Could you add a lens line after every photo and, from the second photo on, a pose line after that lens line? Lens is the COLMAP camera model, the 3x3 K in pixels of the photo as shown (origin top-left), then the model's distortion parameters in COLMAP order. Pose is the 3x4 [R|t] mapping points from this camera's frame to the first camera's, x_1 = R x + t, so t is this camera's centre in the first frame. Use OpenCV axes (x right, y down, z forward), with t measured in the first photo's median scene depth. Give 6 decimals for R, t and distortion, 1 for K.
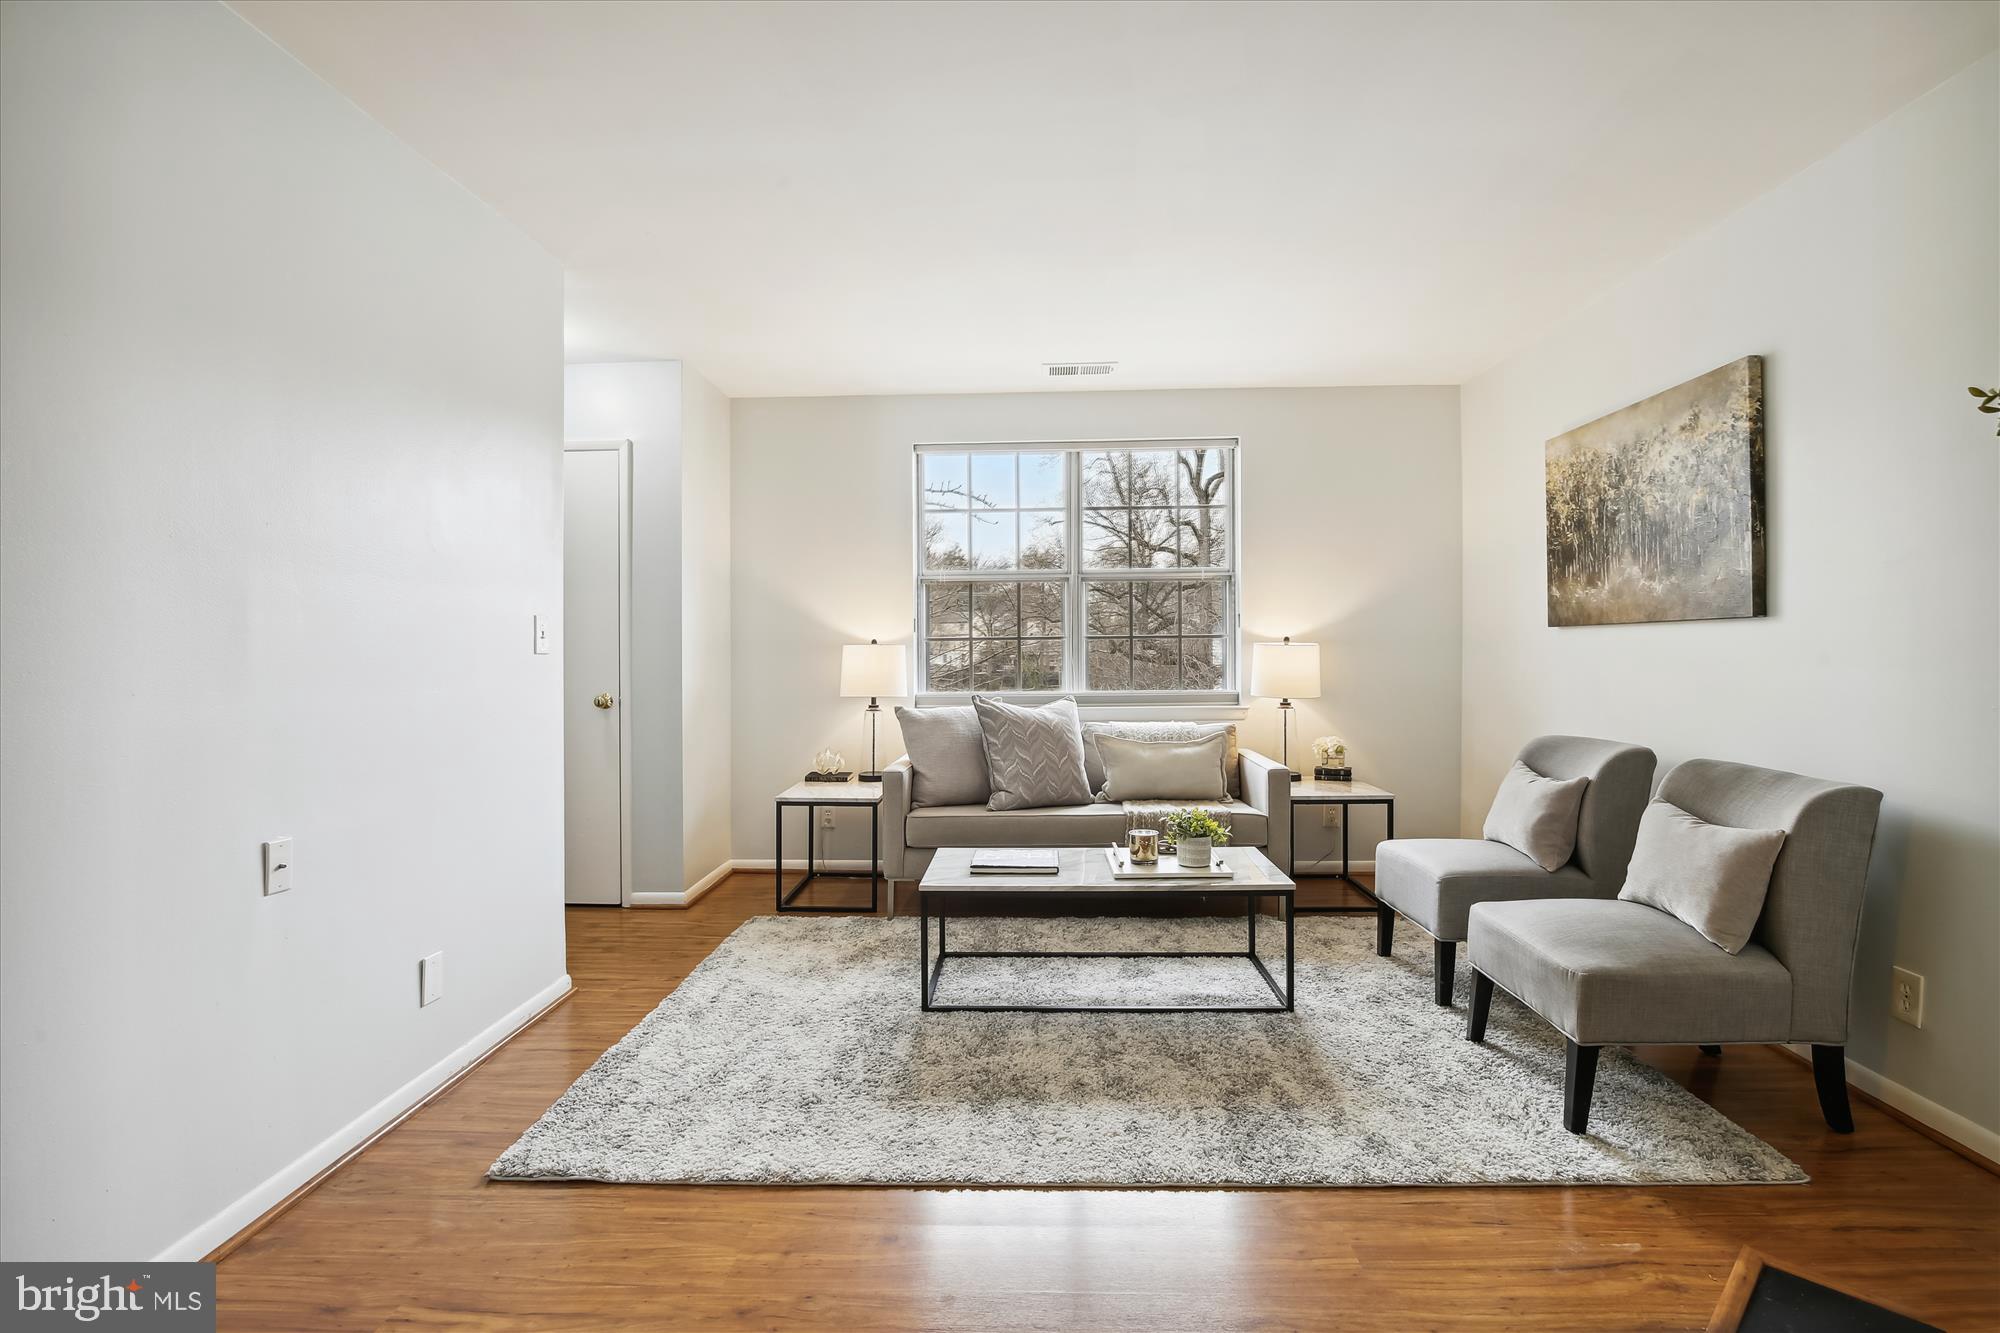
lens RADIAL K [[929.7, 0, 996.5], [0, 929.7, 631.4], [0, 0, 1]] dist [-0.011916, -0.000056]
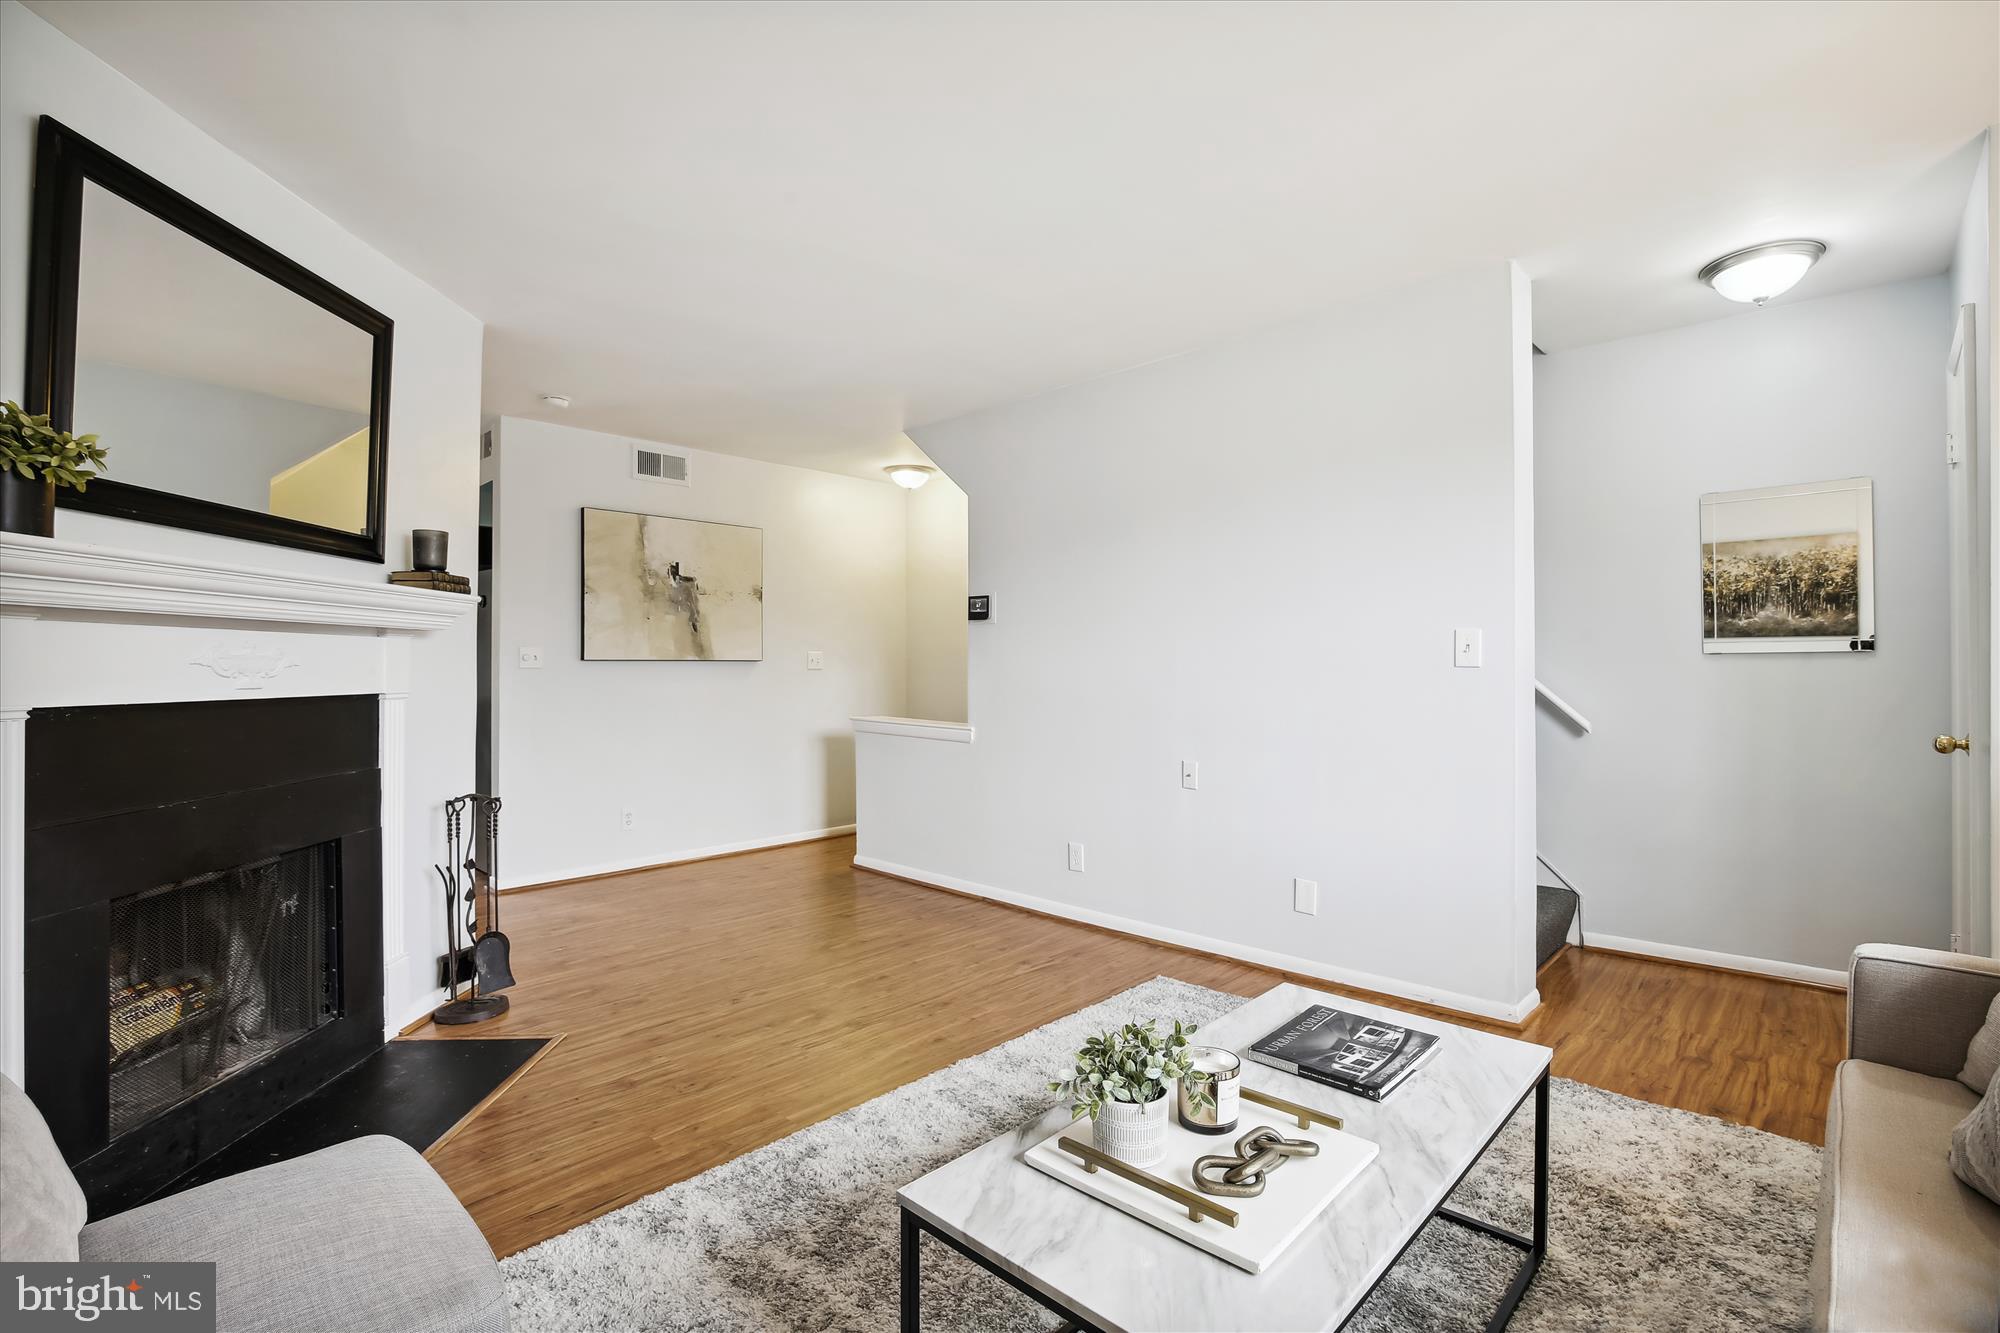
lens RADIAL K [[893.8, 0, 1005.6], [0, 893.8, 637.1], [0, 0, 1]] dist [-0.010462, -0.000015]
pose [[-0.651680, -0.008773, -0.758444, 0.429577], [0.021842, 0.999301, -0.030327, 0.006240], [0.758180, -0.036329, -0.651033, 0.929039]]
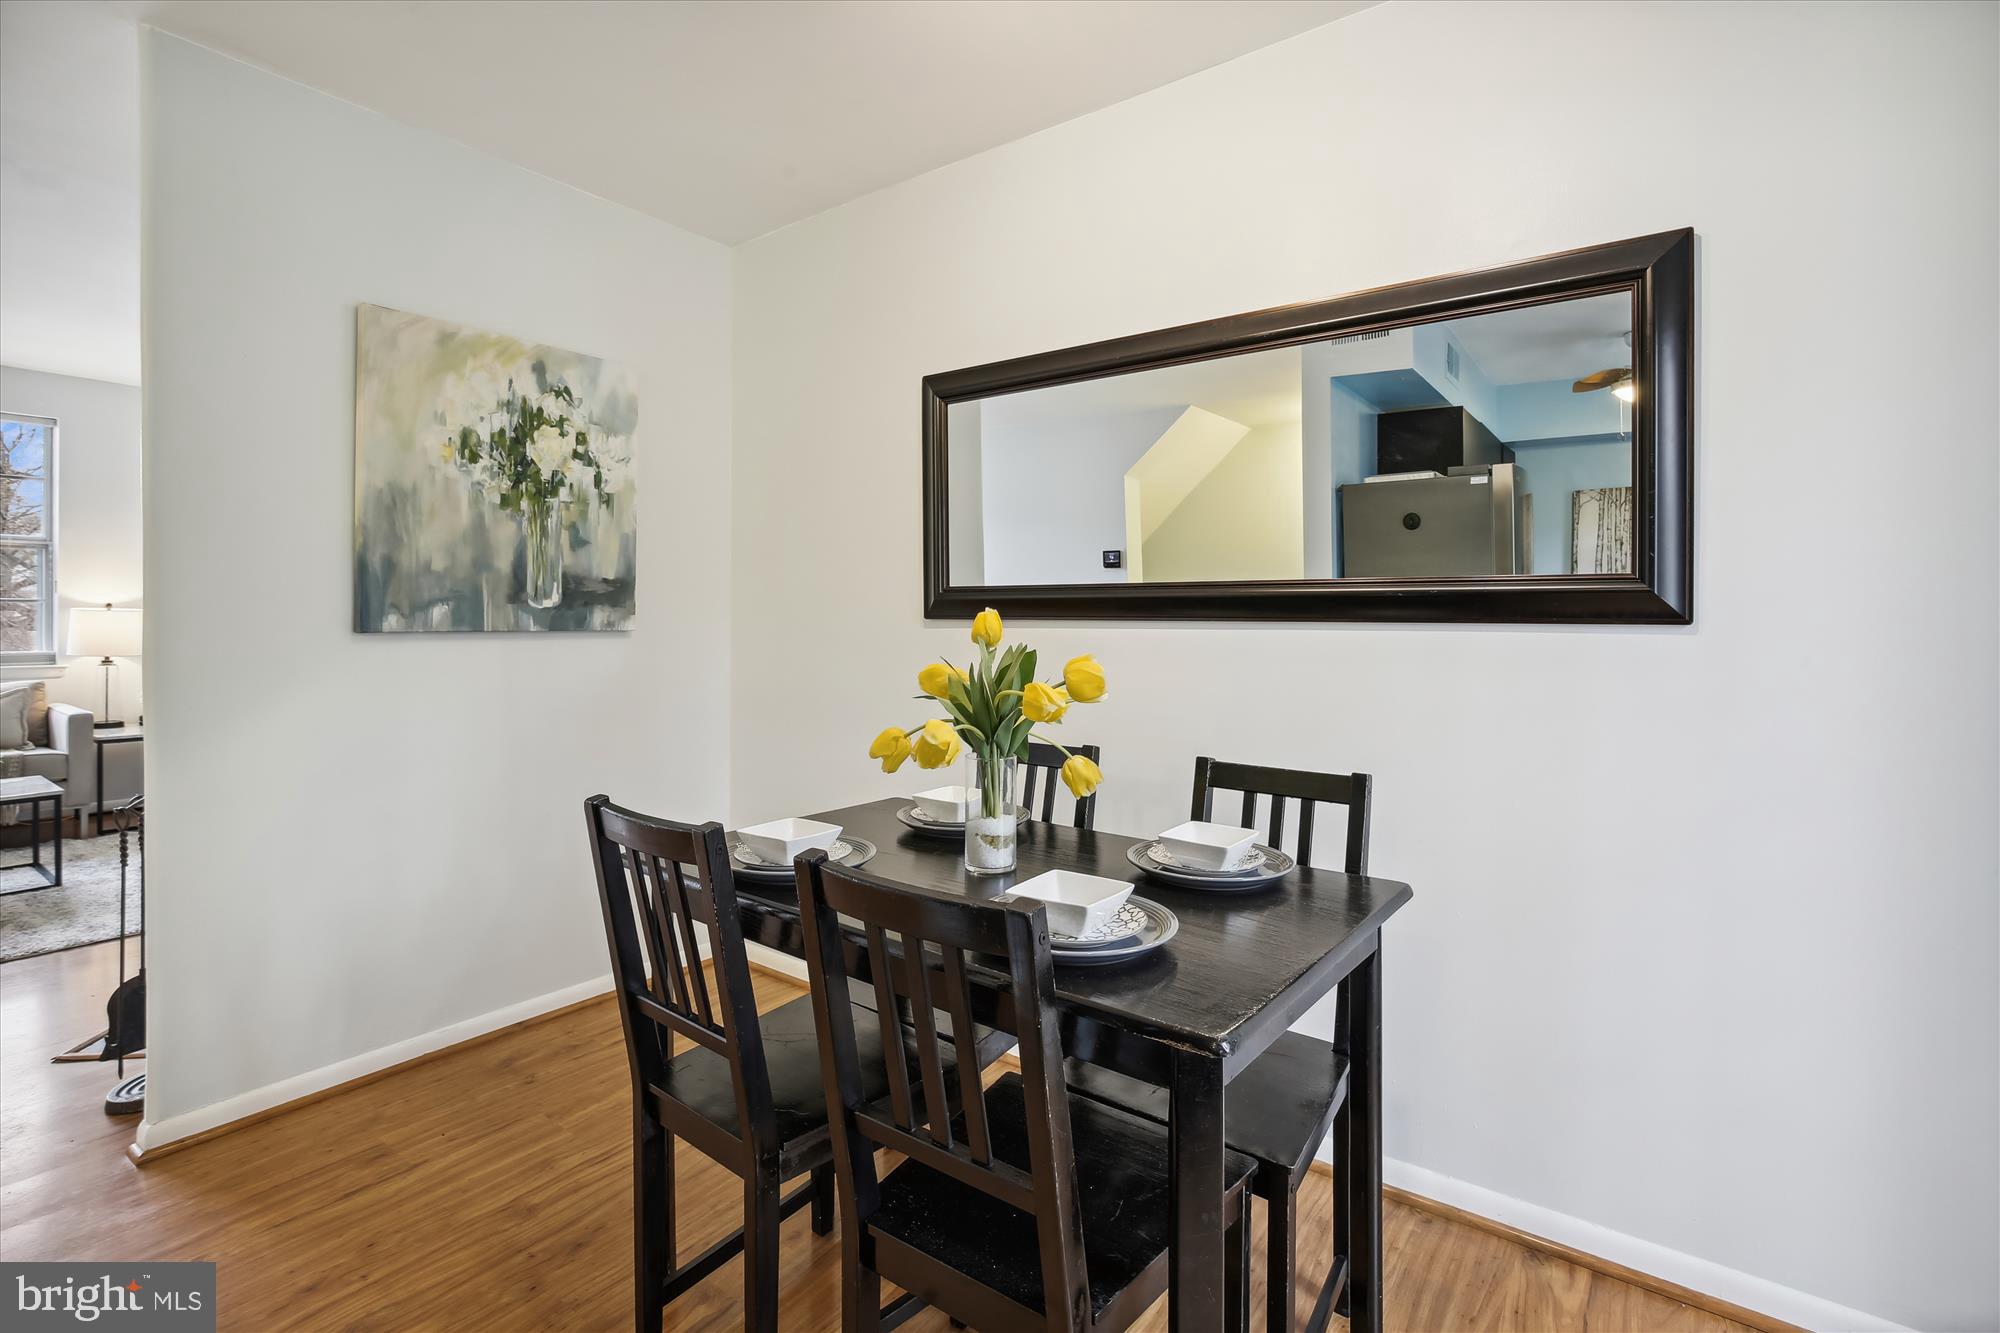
lens RADIAL K [[929.7, 0, 996.5], [0, 929.7, 631.4], [0, 0, 1]] dist [-0.011916, -0.000056]
pose [[0.561344, 0.000206, 0.827582, -0.012373], [-0.028921, 0.999394, 0.019368, -0.014811], [-0.827077, -0.034806, 0.561010, -0.626539]]
